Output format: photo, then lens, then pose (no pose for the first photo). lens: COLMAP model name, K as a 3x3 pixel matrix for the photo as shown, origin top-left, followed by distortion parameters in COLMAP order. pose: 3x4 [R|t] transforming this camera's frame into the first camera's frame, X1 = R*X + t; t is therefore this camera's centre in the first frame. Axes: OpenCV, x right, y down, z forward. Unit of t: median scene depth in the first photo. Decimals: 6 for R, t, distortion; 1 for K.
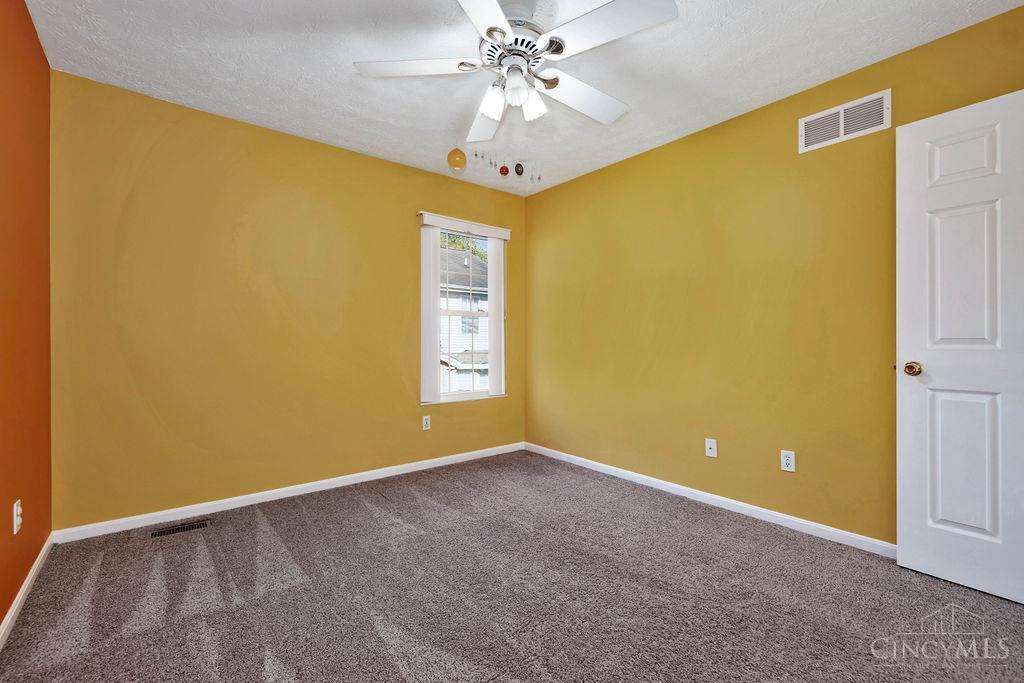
lens RADIAL K [[433.7, 0, 511.9], [0, 433.7, 339.2], [0, 0, 1]] dist [-0.000713, -0.000046]
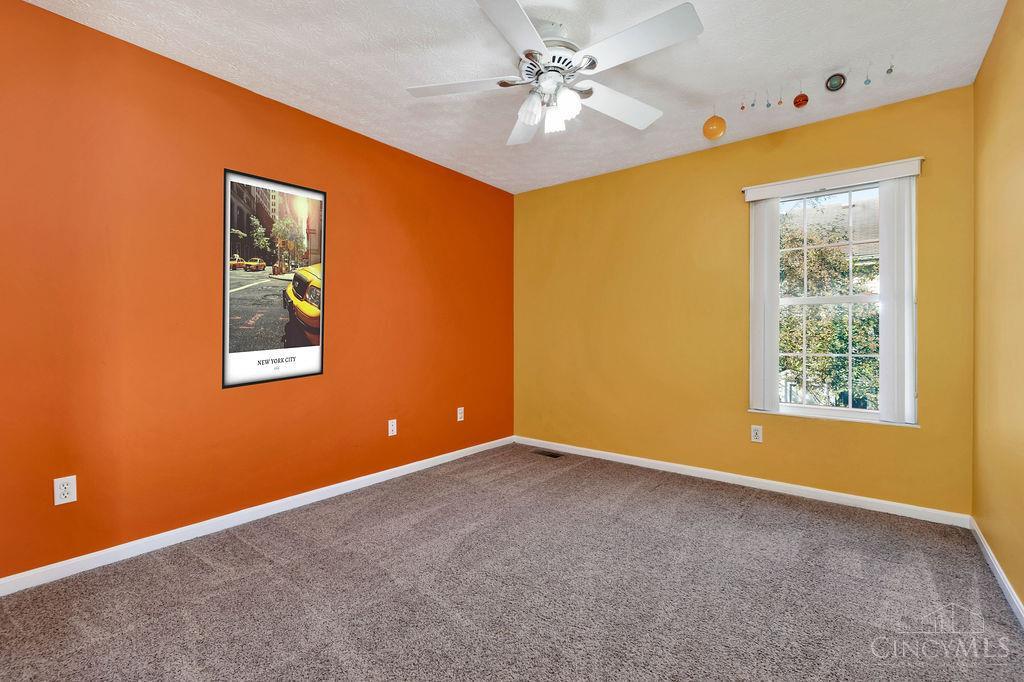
lens RADIAL K [[433.7, 0, 511.9], [0, 433.7, 338.7], [0, 0, 1]] dist [-0.000713, -0.000046]
pose [[0.241836, 0.001722, -0.970316, 0.567673], [-0.000363, 0.999999, 0.001684, 0.005317], [0.970317, -0.000055, 0.241836, 0.363226]]
